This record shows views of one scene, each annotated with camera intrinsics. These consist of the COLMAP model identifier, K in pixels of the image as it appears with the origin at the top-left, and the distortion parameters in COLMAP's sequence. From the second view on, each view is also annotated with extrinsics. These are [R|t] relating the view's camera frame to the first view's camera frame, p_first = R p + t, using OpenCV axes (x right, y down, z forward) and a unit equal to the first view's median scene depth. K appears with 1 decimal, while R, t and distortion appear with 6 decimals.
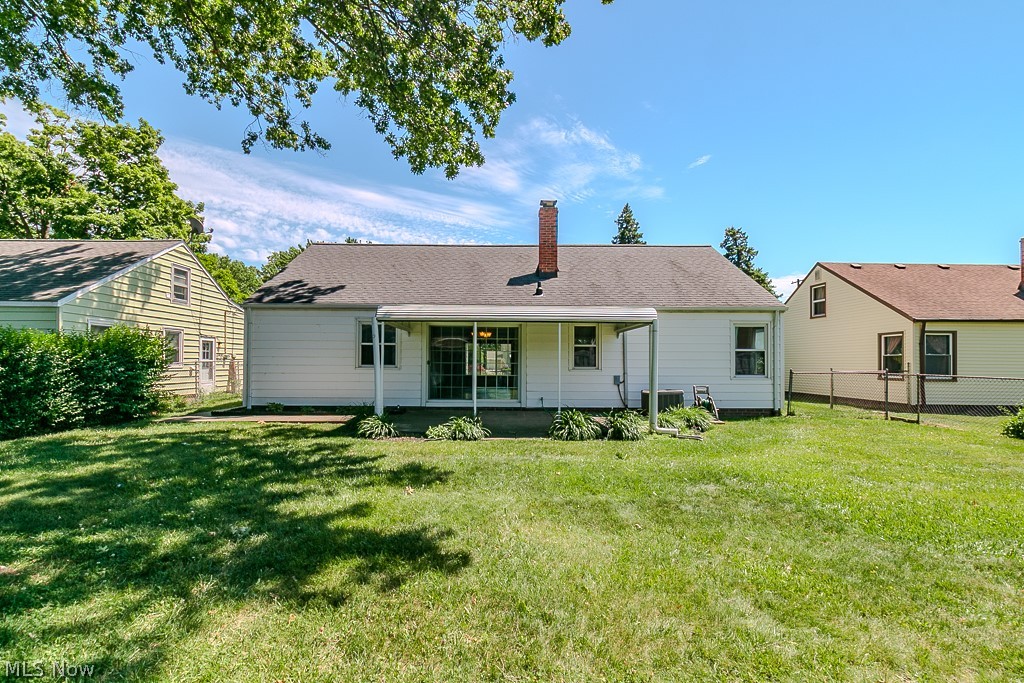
lens RADIAL K [[478.4, 0, 507.4], [0, 478.4, 347.3], [0, 0, 1]] dist [0.000813, -0.001511]
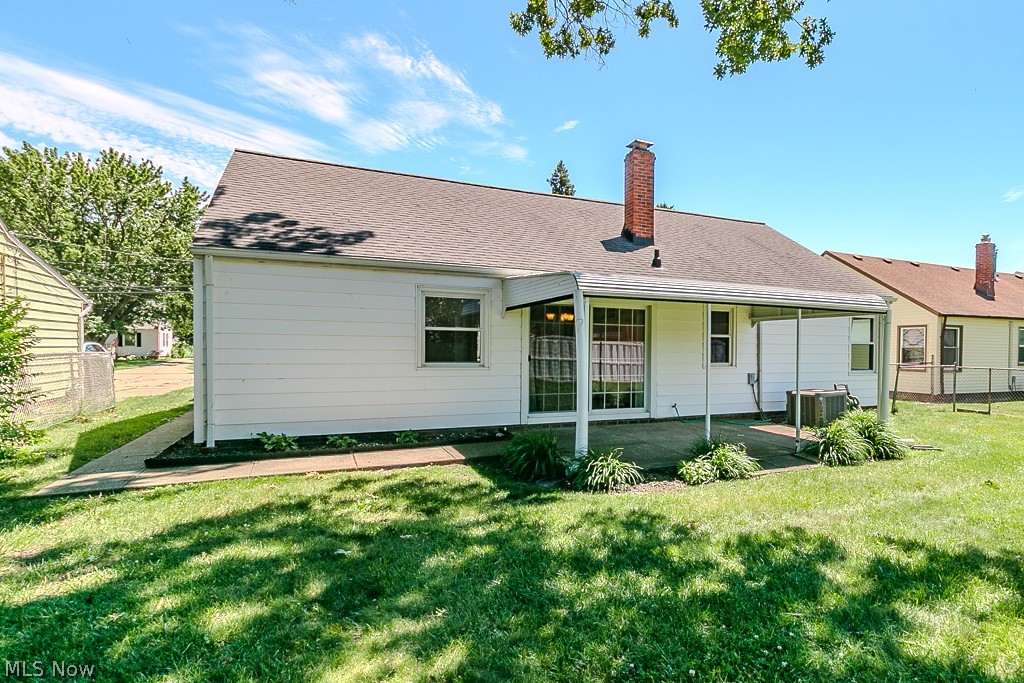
lens RADIAL K [[550.6, 0, 512.3], [0, 550.6, 342.3], [0, 0, 1]] dist [0.000495, -0.001314]
pose [[0.900375, 0.004816, 0.435087, -0.134629], [-0.018261, 0.999476, 0.026726, -0.002715], [-0.434731, -0.032008, 0.899991, 0.082184]]
